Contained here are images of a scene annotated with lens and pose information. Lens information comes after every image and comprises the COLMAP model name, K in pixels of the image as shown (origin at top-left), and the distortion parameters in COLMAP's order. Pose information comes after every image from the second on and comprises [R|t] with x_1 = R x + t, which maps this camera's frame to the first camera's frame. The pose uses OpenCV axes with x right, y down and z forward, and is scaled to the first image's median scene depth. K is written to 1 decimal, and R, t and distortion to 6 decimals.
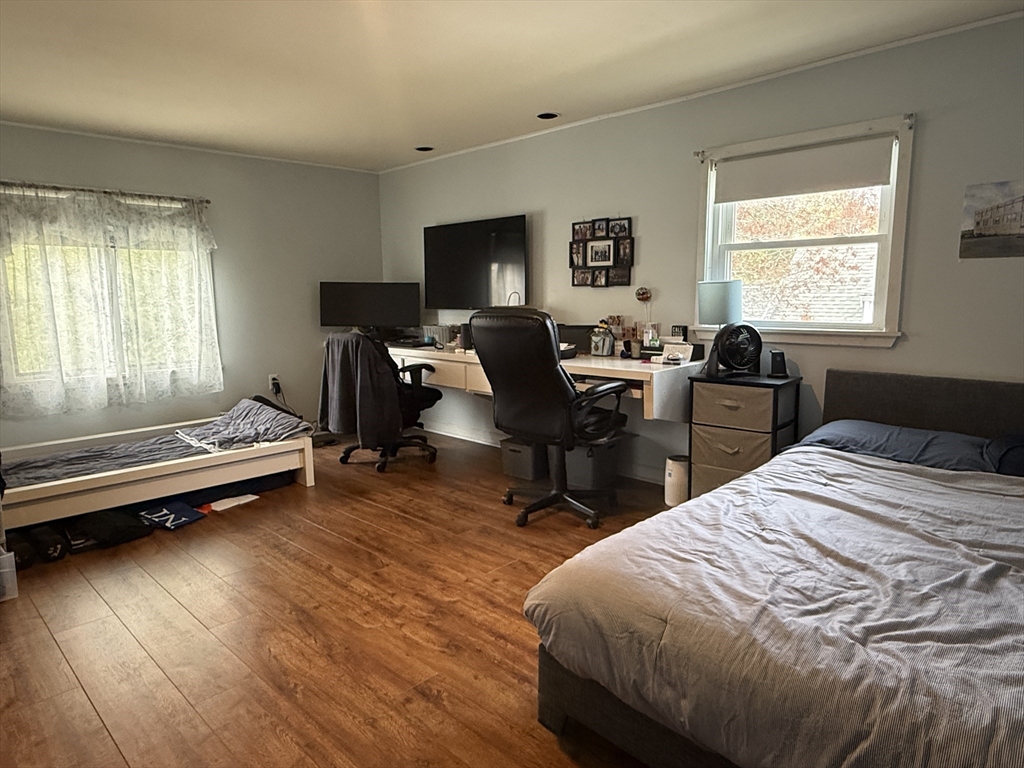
lens RADIAL K [[639.1, 0, 501.6], [0, 639.1, 387.8], [0, 0, 1]] dist [-0.004661, 0.005020]
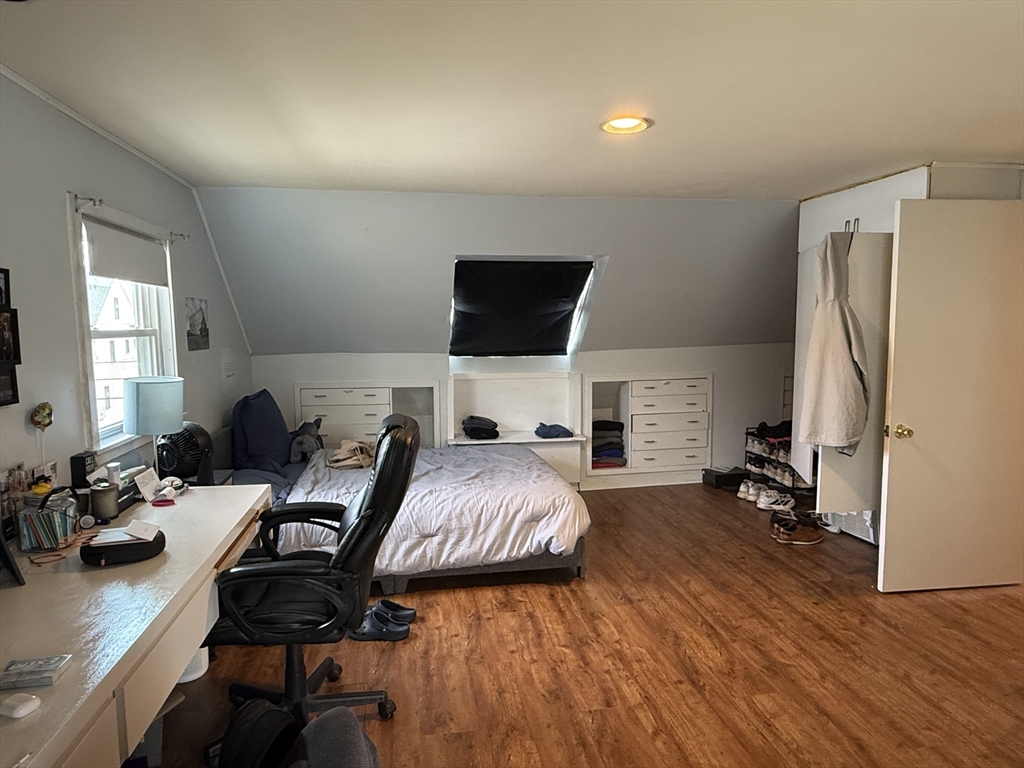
lens RADIAL K [[639.1, 0, 509.7], [0, 639.1, 383.4], [0, 0, 1]] dist [-0.004661, 0.005020]
pose [[-0.815030, -0.036577, 0.578263, -0.588482], [0.104068, 0.972535, 0.208194, -0.346582], [-0.569997, 0.229863, -0.788839, 1.694922]]
